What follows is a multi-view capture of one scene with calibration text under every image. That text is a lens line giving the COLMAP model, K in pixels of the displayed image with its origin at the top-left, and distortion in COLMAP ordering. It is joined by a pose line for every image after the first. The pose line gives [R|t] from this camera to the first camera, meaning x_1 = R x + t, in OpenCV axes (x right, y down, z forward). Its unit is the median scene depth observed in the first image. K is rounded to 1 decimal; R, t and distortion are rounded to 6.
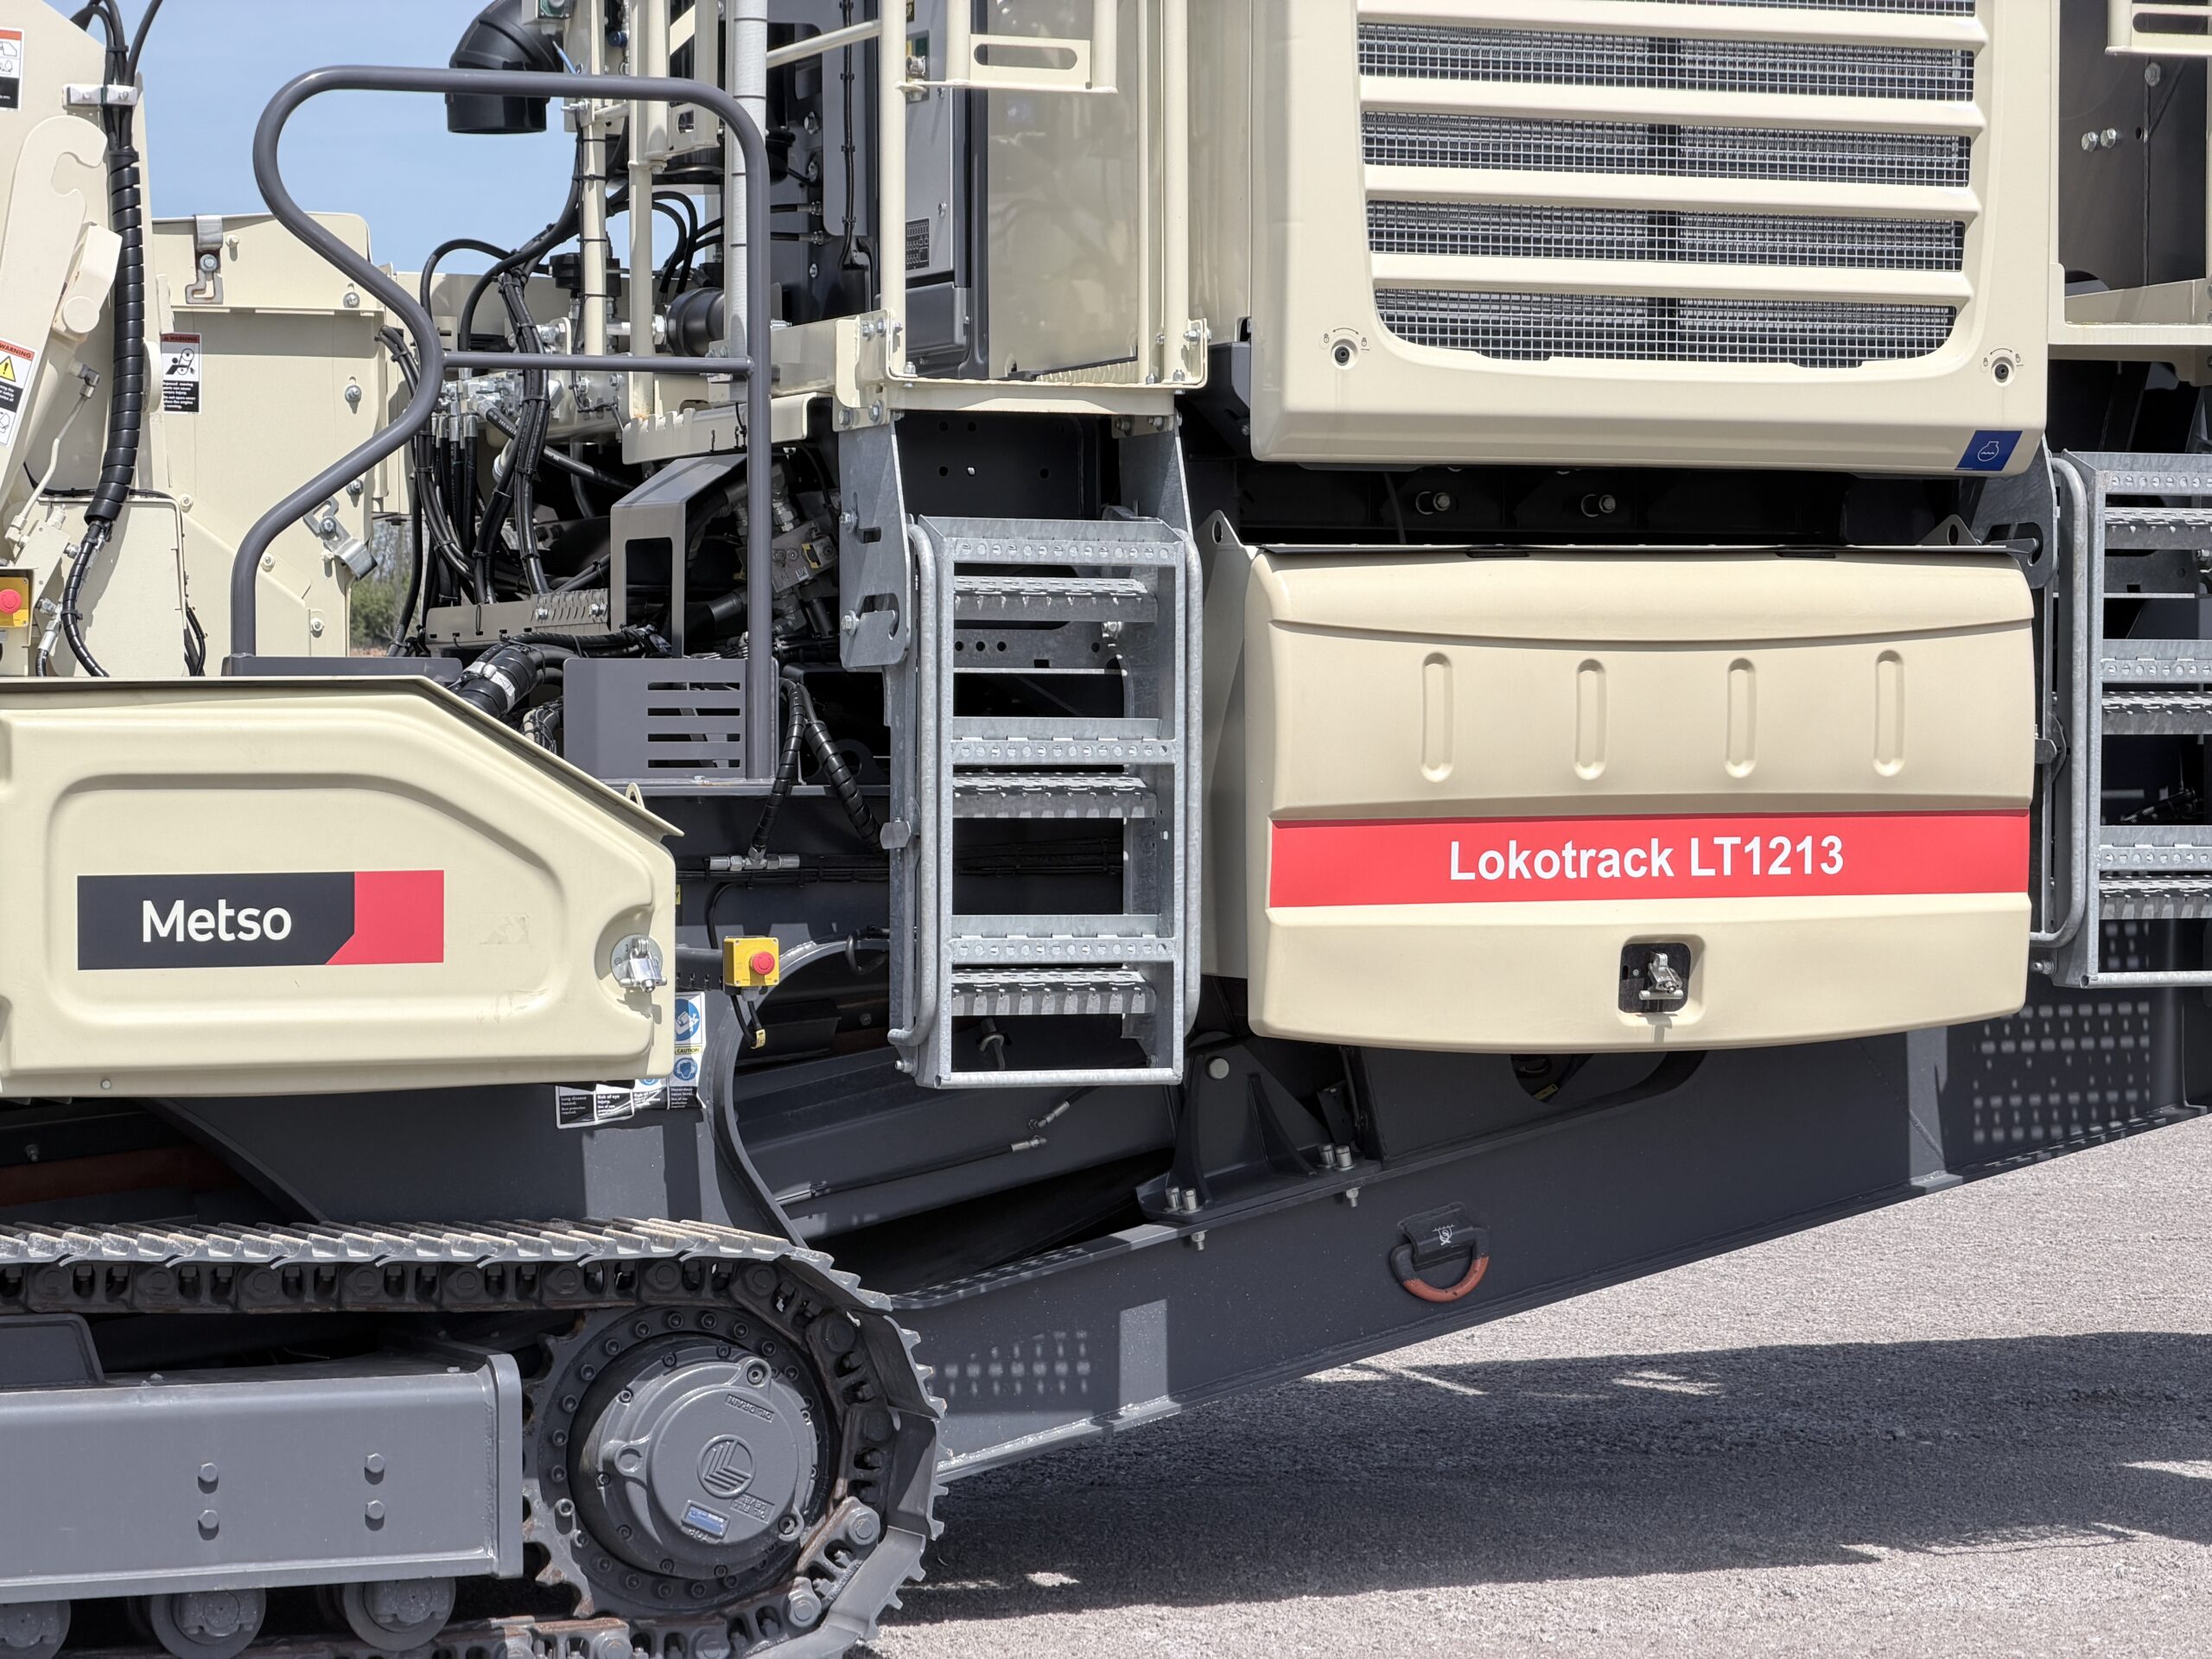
lens RADIAL K [[6378.6, 0, 1168.1], [0, 6378.6, 816.2], [0, 0, 1]] dist [0.100726, 0.000000]
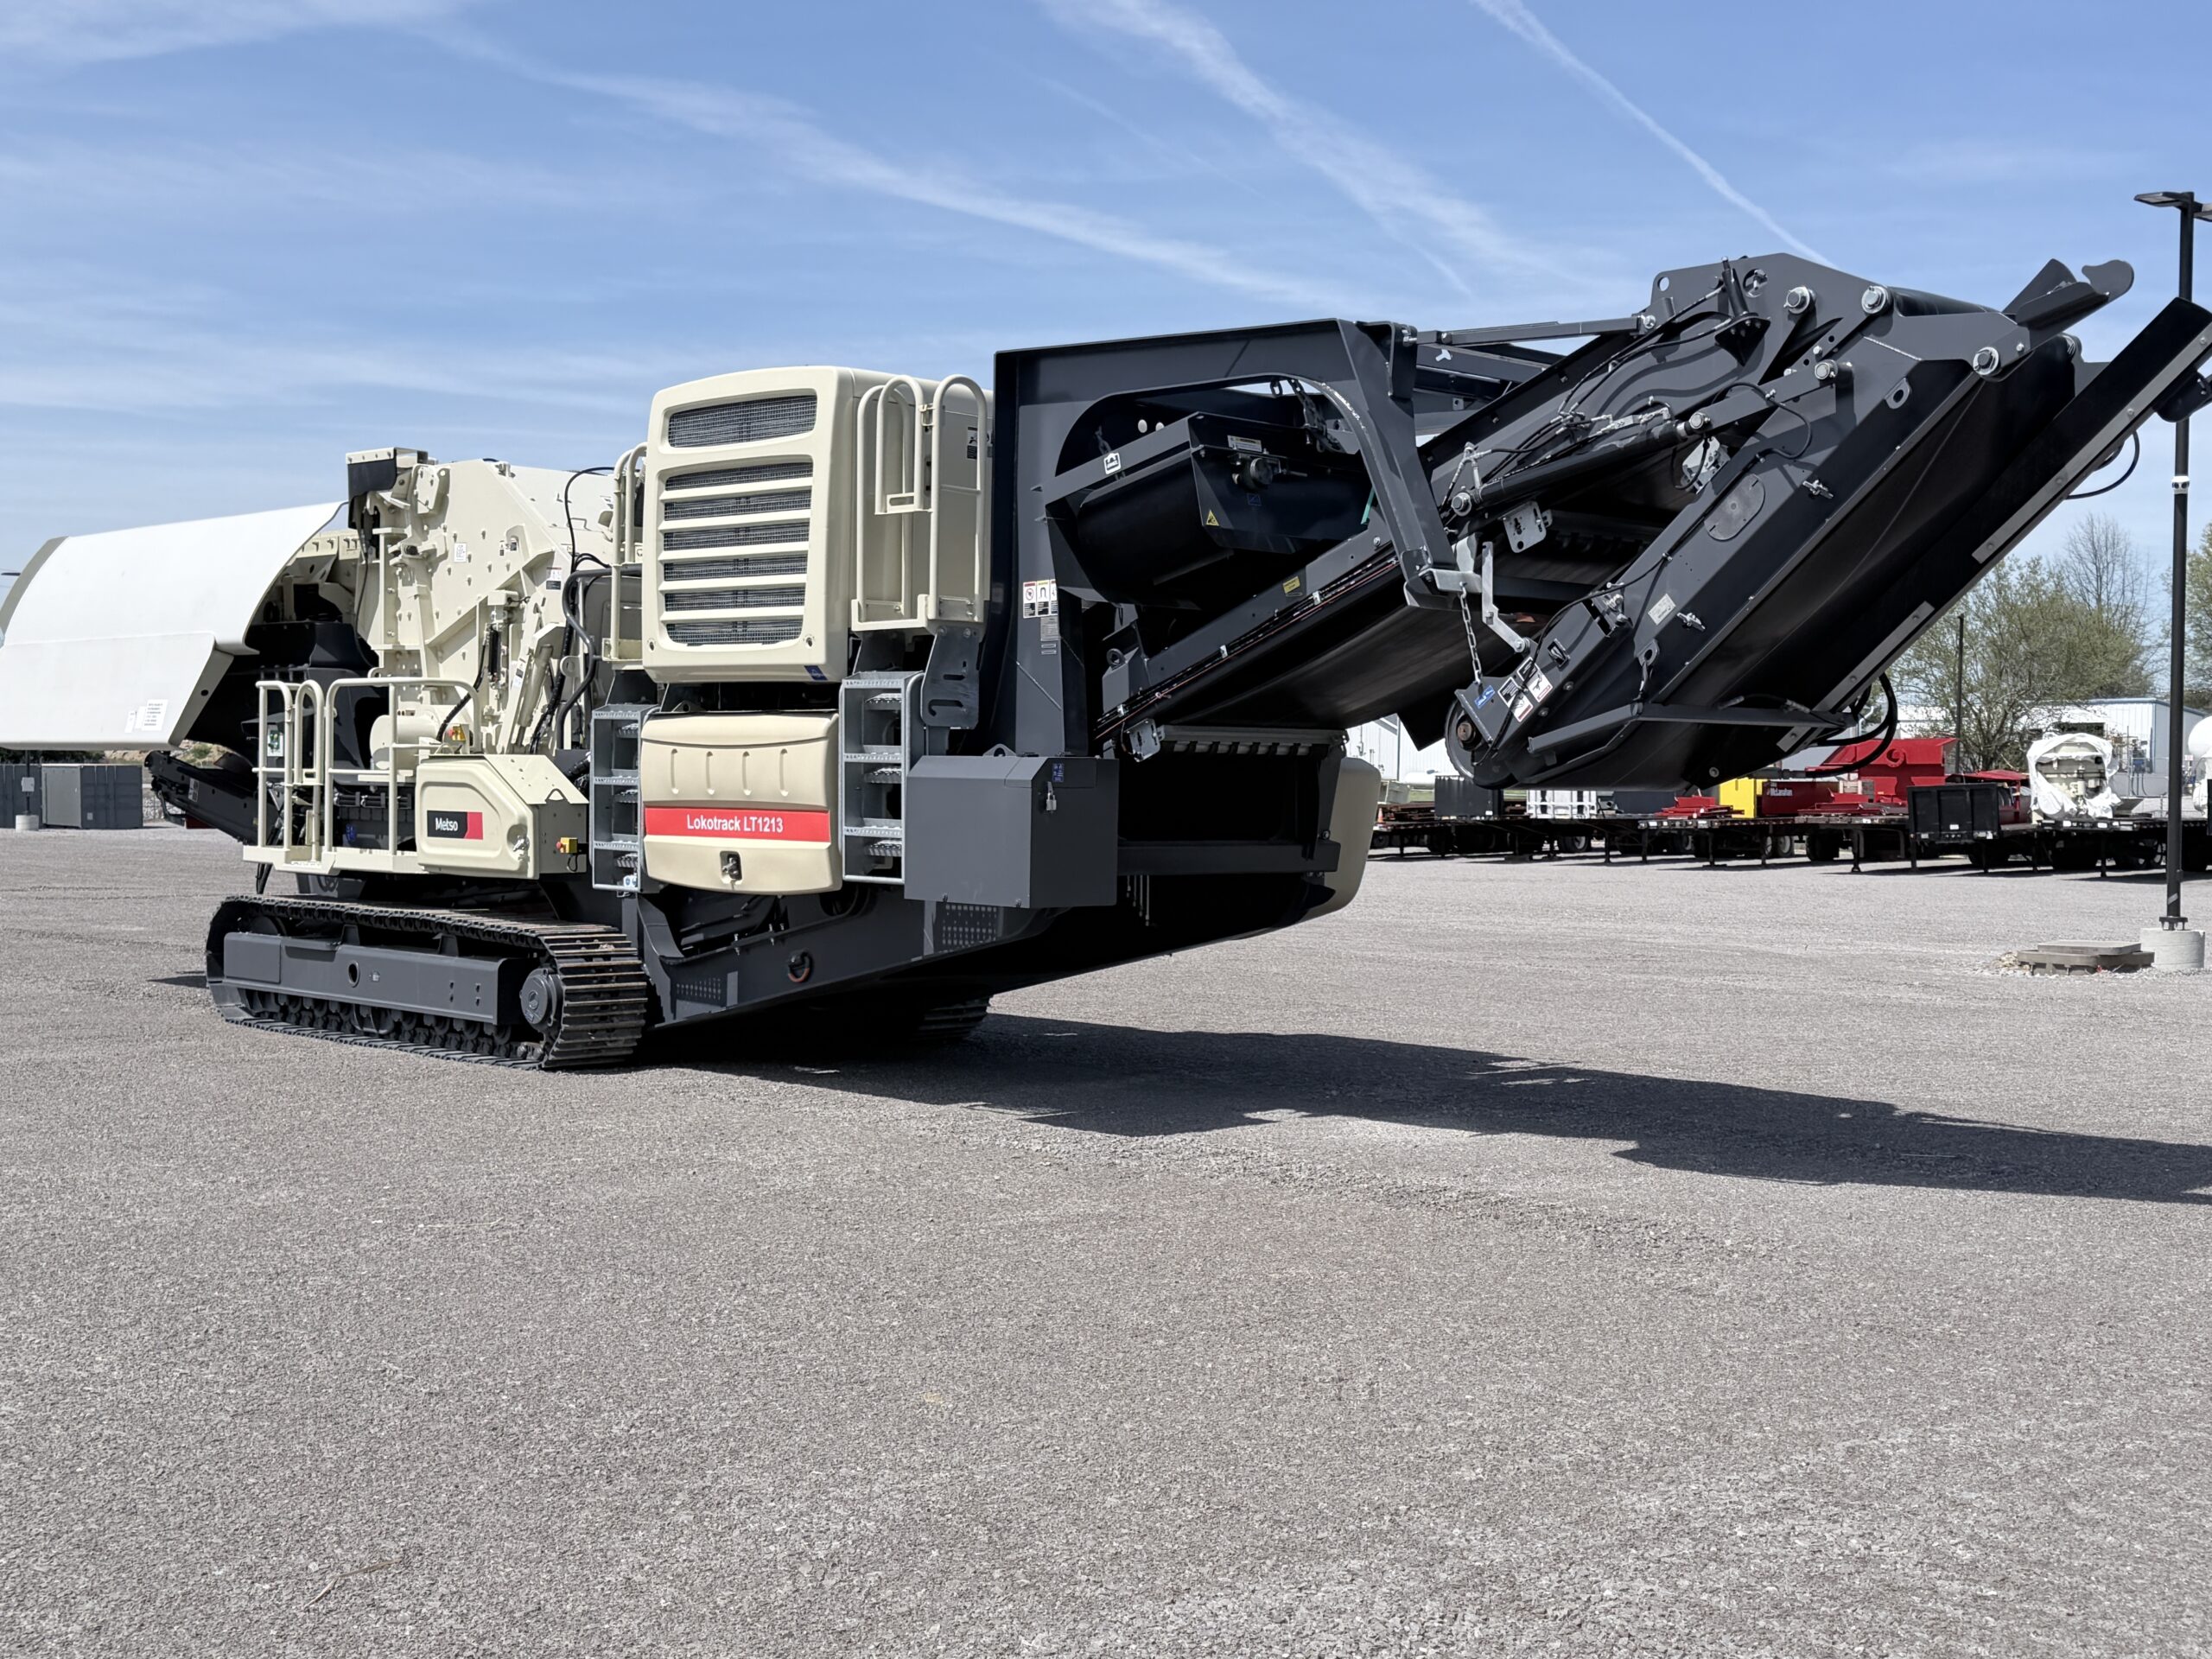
lens RADIAL K [[2609.3, 0, 1110.6], [0, 2609.3, 812.9], [0, 0, 1]] dist [0.089272, 0.000000]
pose [[0.361145, 0.023963, -0.932202, 1.193564], [-0.029042, 0.999474, 0.014442, -0.019185], [0.932057, 0.021857, 0.361651, 0.741044]]
